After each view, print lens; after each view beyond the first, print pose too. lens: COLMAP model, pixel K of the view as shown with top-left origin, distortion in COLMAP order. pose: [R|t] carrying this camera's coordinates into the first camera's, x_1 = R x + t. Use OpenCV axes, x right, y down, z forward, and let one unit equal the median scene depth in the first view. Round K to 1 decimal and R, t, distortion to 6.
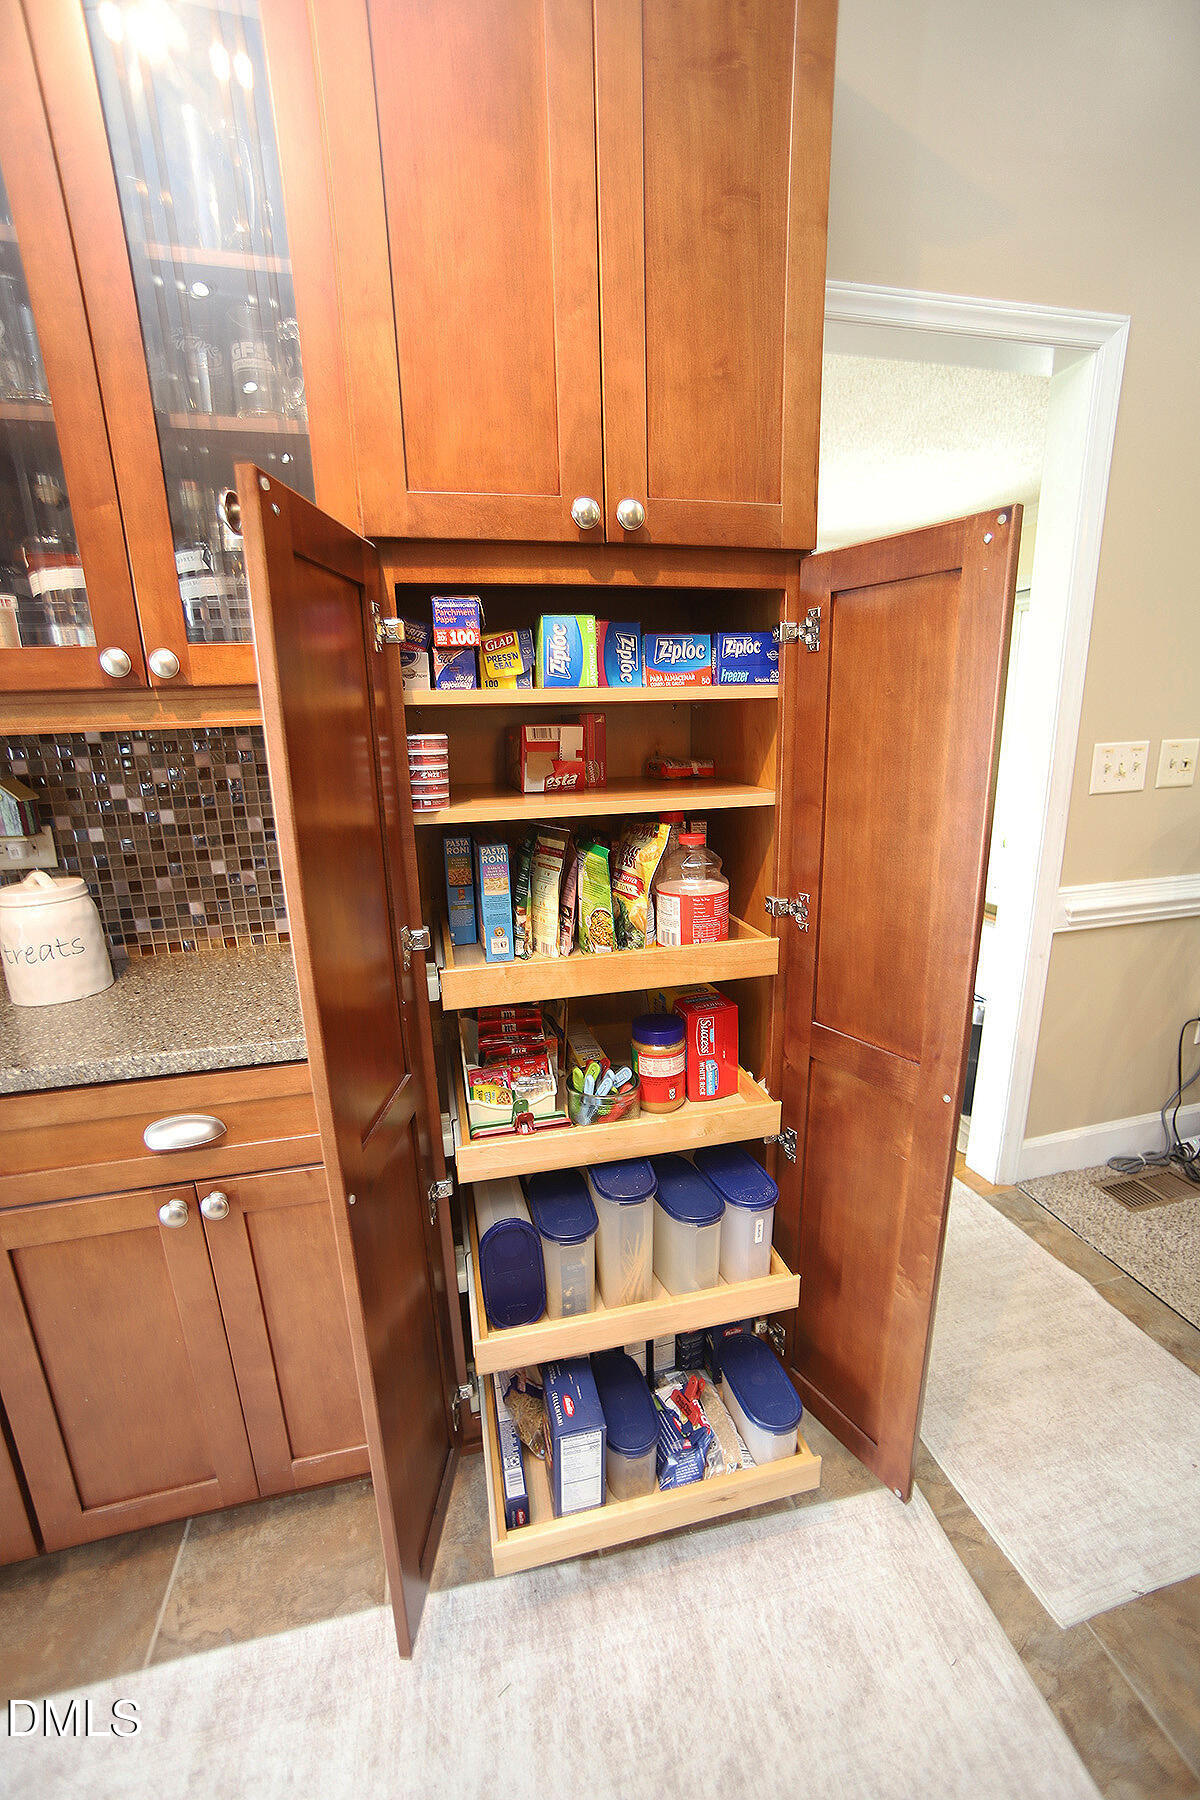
lens RADIAL K [[721.6, 0, 601.7], [0, 721.6, 898.7], [0, 0, 1]] dist [-0.063866, 0.029731]
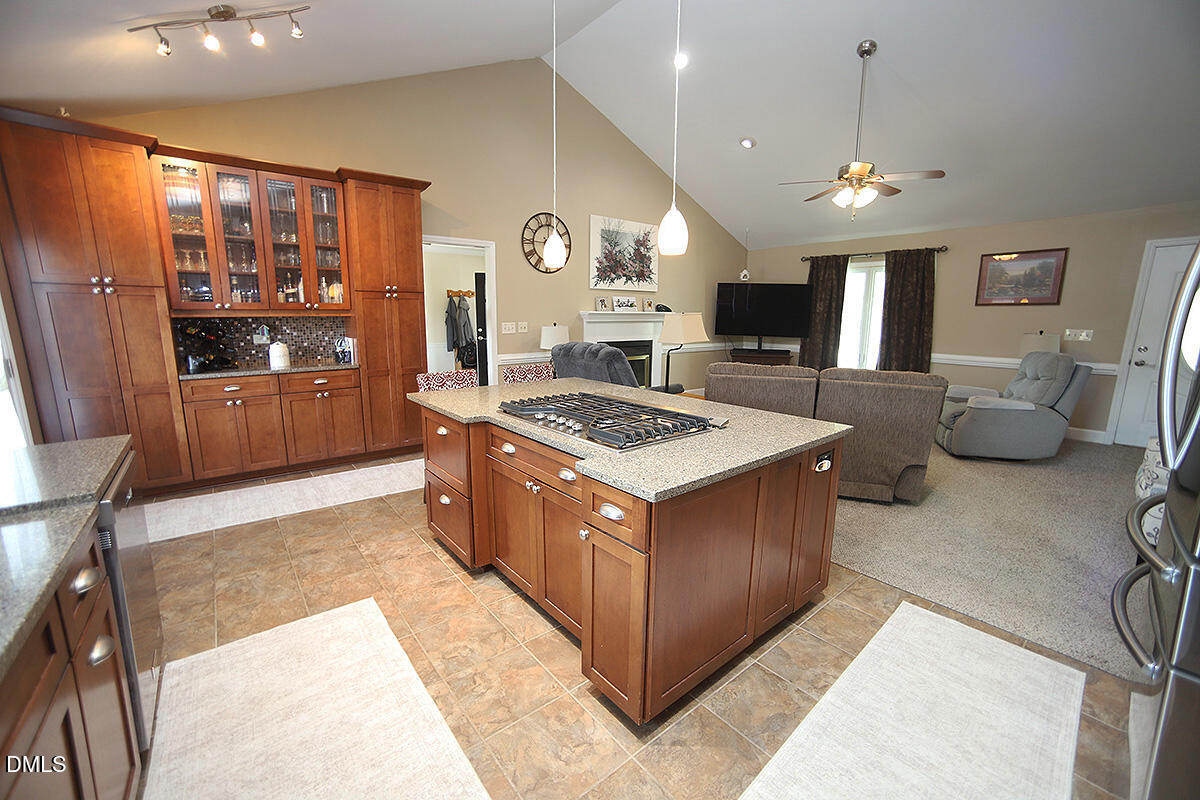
lens RADIAL K [[481.1, 0, 596.1], [0, 481.1, 397.4], [0, 0, 1]] dist [-0.063866, 0.029731]
pose [[0.898429, -0.043226, 0.436986, -0.218967], [0.073740, 0.995863, -0.053097, 0.757697], [-0.432883, 0.079927, 0.897900, -3.250047]]
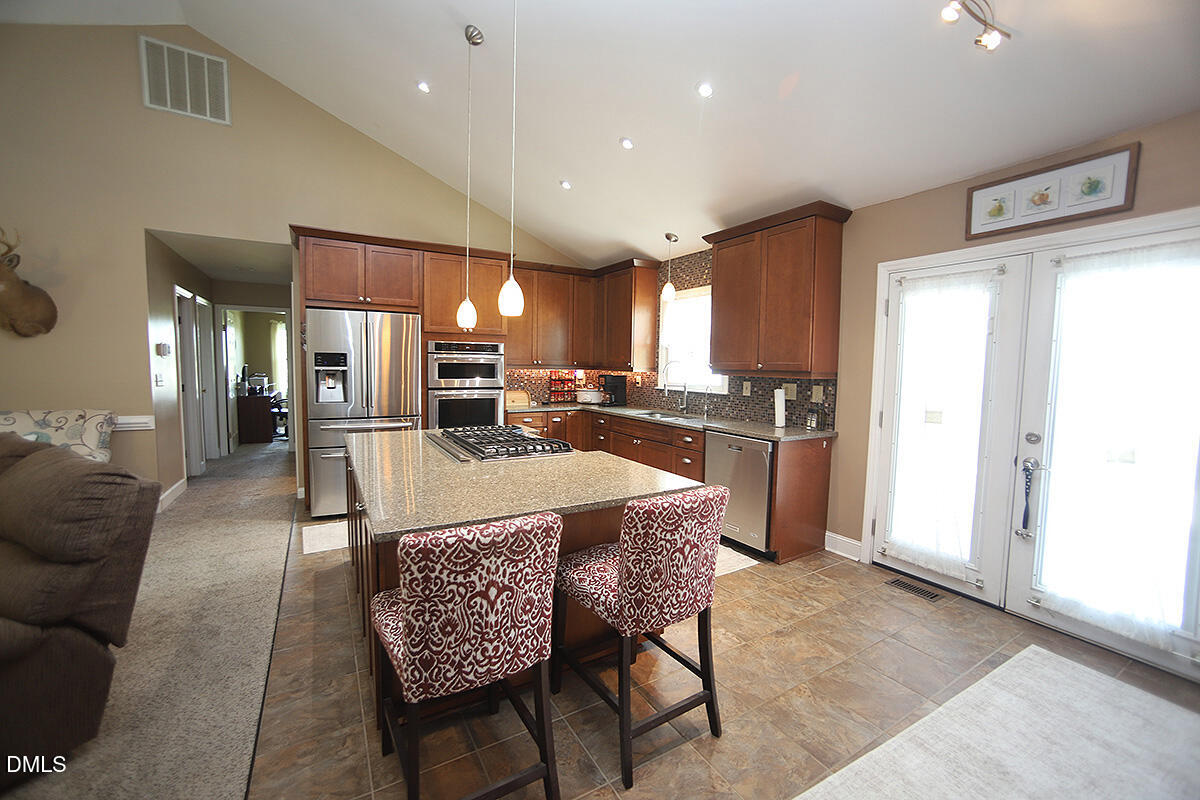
lens RADIAL K [[481.1, 0, 596.1], [0, 481.1, 397.4], [0, 0, 1]] dist [-0.063866, 0.029731]
pose [[-0.954513, 0.033125, -0.296325, 0.937023], [-0.061193, 0.950893, 0.303409, -0.341628], [0.291824, 0.307741, -0.905613, 1.060698]]
